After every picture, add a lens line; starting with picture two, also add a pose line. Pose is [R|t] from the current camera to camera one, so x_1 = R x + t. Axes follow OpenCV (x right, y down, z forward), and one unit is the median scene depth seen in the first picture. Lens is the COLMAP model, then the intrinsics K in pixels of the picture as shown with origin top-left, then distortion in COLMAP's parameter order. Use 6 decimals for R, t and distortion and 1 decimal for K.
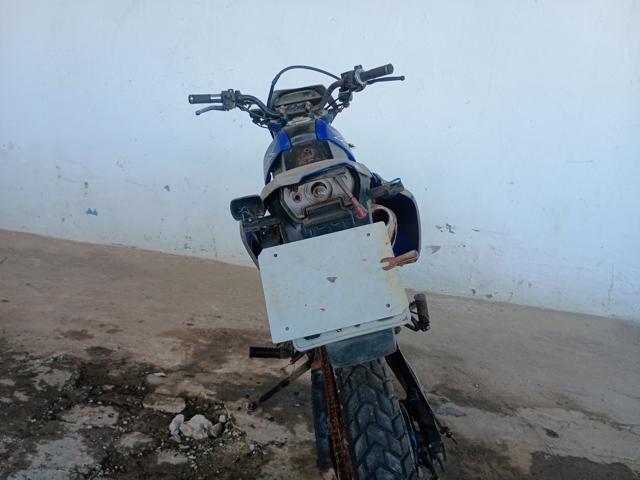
lens RADIAL K [[529.2, 0, 316.4], [0, 529.2, 239.3], [0, 0, 1]] dist [0.054419, -0.075741]
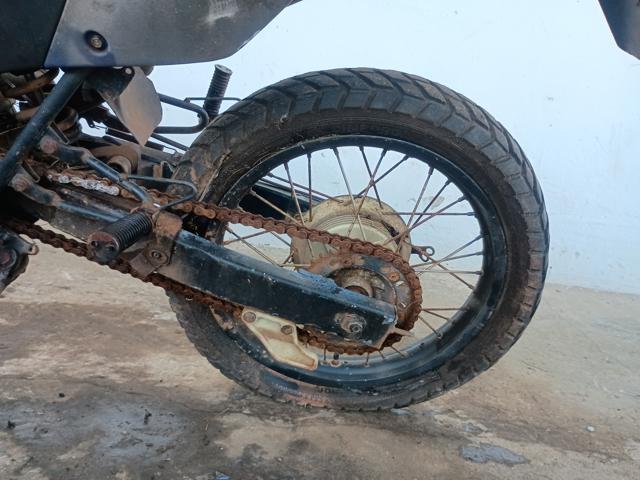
lens RADIAL K [[529.2, 0, 322.4], [0, 529.2, 246.4], [0, 0, 1]] dist [0.054419, -0.075741]
pose [[0.999581, -0.005697, 0.028365, 0.095524], [0.006962, 0.998976, -0.044707, 0.165200], [-0.028081, 0.044886, 0.998597, 0.536256]]
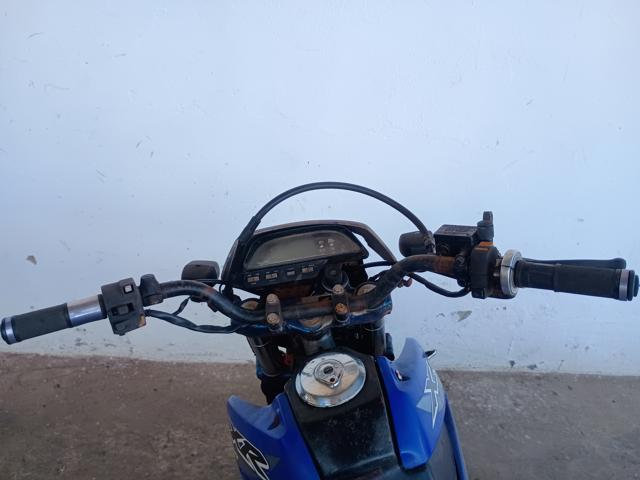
lens RADIAL K [[529.2, 0, 319.3], [0, 529.2, 242.1], [0, 0, 1]] dist [0.054419, -0.075741]
pose [[0.986467, -0.075978, 0.145291, -0.082438], [0.048671, 0.981905, 0.183013, -0.329809], [-0.156567, -0.173465, 0.972315, 0.602942]]
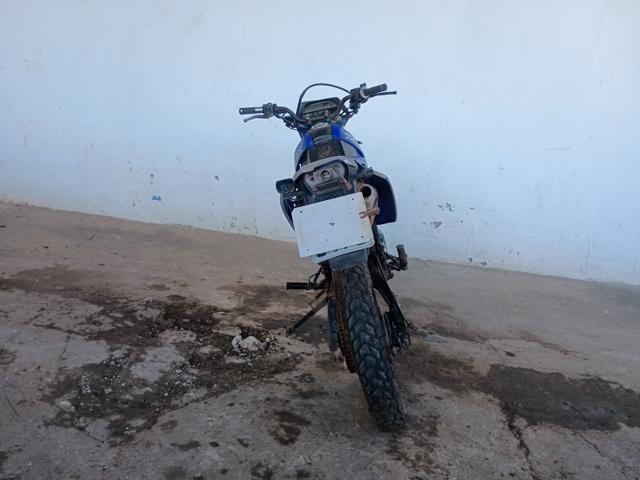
lens RADIAL K [[529.2, 0, 319.9], [0, 529.2, 241.6], [0, 0, 1]] dist [0.054419, -0.075741]
pose [[0.998470, -0.010944, -0.054206, 0.035453], [0.012303, 0.999617, 0.024796, 0.038029], [0.053914, -0.025425, 0.998222, -0.341769]]
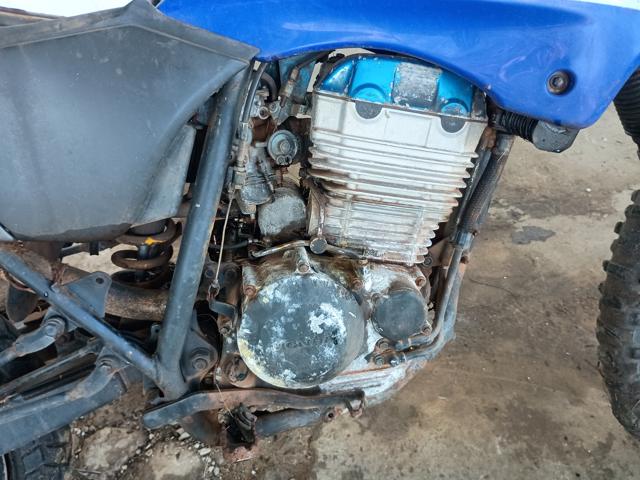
lens RADIAL K [[529.2, 0, 317.5], [0, 529.2, 242.3], [0, 0, 1]] dist [0.054419, -0.075741]
pose [[0.967802, -0.249630, 0.032299, -0.045351], [0.196754, 0.830275, 0.521470, -0.085947], [-0.156992, -0.498325, 0.852658, 0.429930]]
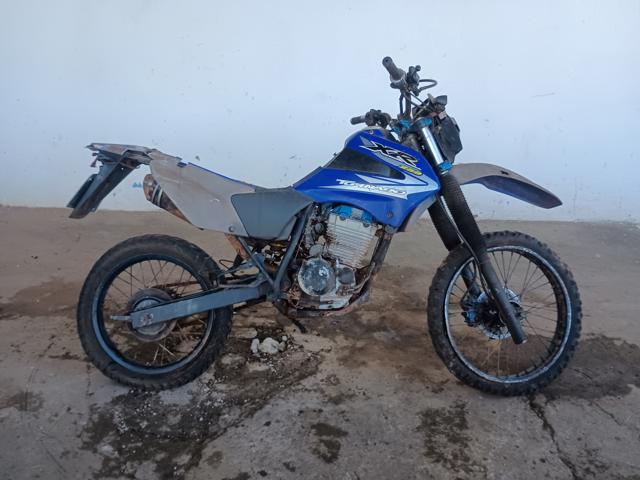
lens RADIAL K [[529.2, 0, 318.7], [0, 529.2, 242.8], [0, 0, 1]] dist [0.054419, -0.075741]
pose [[0.993036, -0.117293, -0.011083, -0.034161], [0.117481, 0.978748, 0.168077, -0.125002], [-0.008867, -0.168208, 0.985712, -0.316648]]
